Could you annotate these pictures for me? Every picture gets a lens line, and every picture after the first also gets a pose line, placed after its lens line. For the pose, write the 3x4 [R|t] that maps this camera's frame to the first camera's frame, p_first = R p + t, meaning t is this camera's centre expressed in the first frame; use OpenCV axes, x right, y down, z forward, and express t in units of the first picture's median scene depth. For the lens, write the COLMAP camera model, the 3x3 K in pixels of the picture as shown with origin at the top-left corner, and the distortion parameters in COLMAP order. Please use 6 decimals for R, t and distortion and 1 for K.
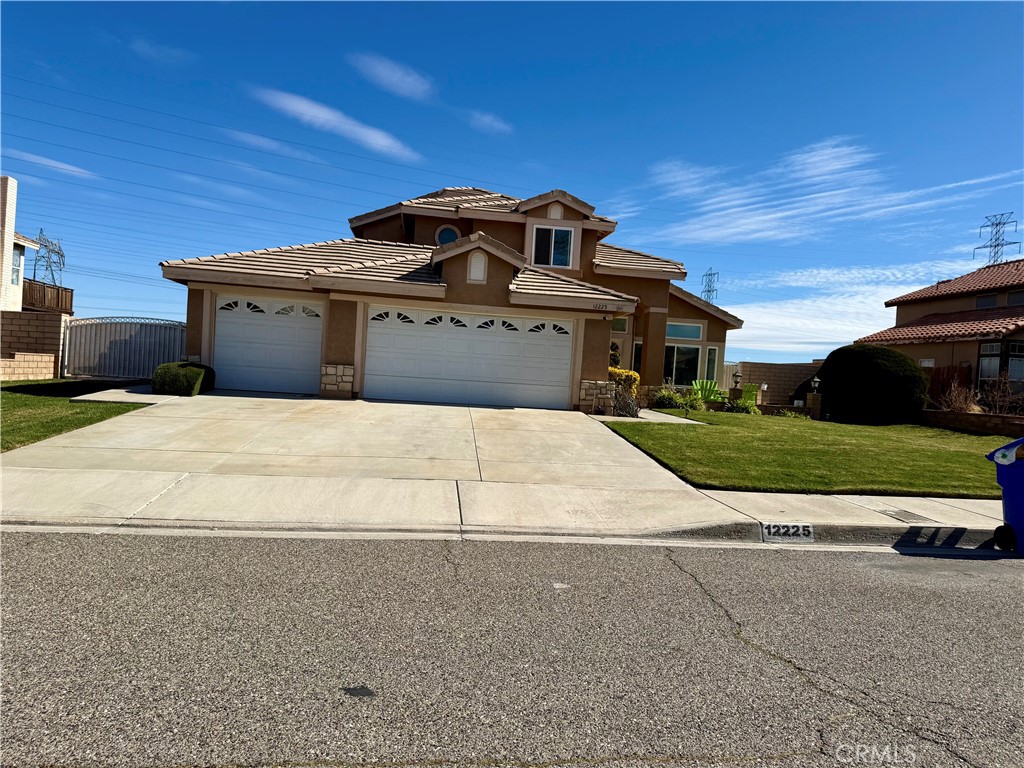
lens RADIAL K [[724.1, 0, 510.9], [0, 724.1, 387.7], [0, 0, 1]] dist [0.138617, -0.198294]
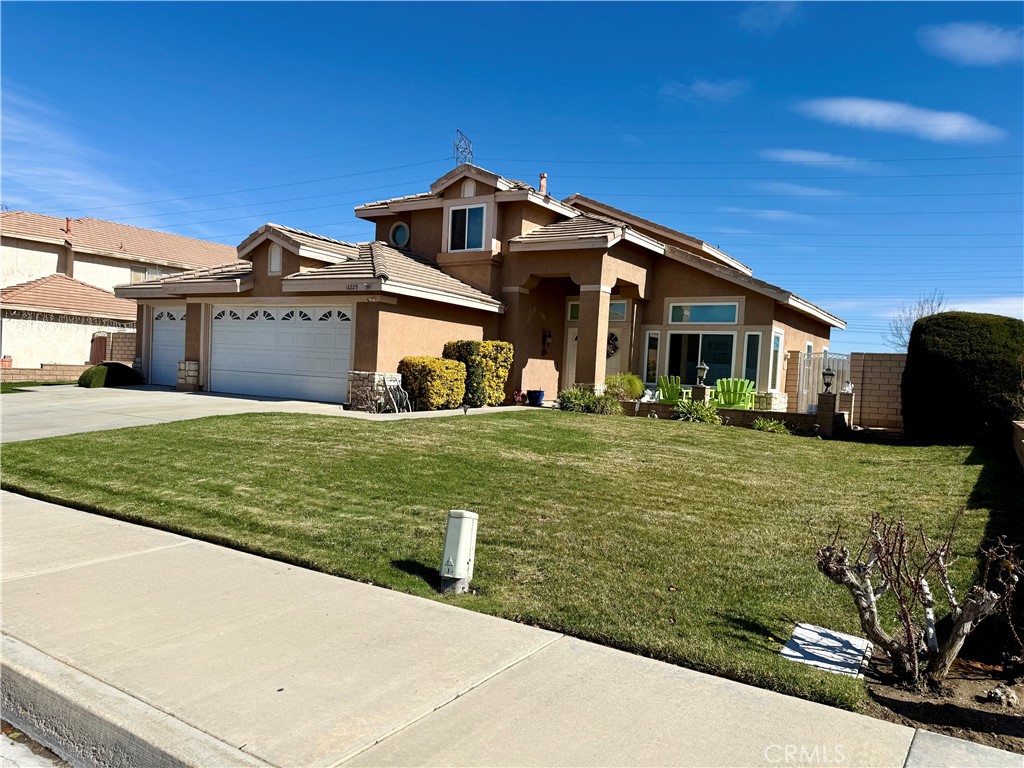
lens RADIAL K [[759.7, 0, 512.0], [0, 759.7, 384.0], [0, 0, 1]] dist [0.150969, -0.192201]
pose [[0.755407, -0.015025, -0.655084, 0.866879], [-0.014267, 0.999123, -0.039368, 0.041298], [0.655101, 0.039085, 0.754530, 0.407976]]
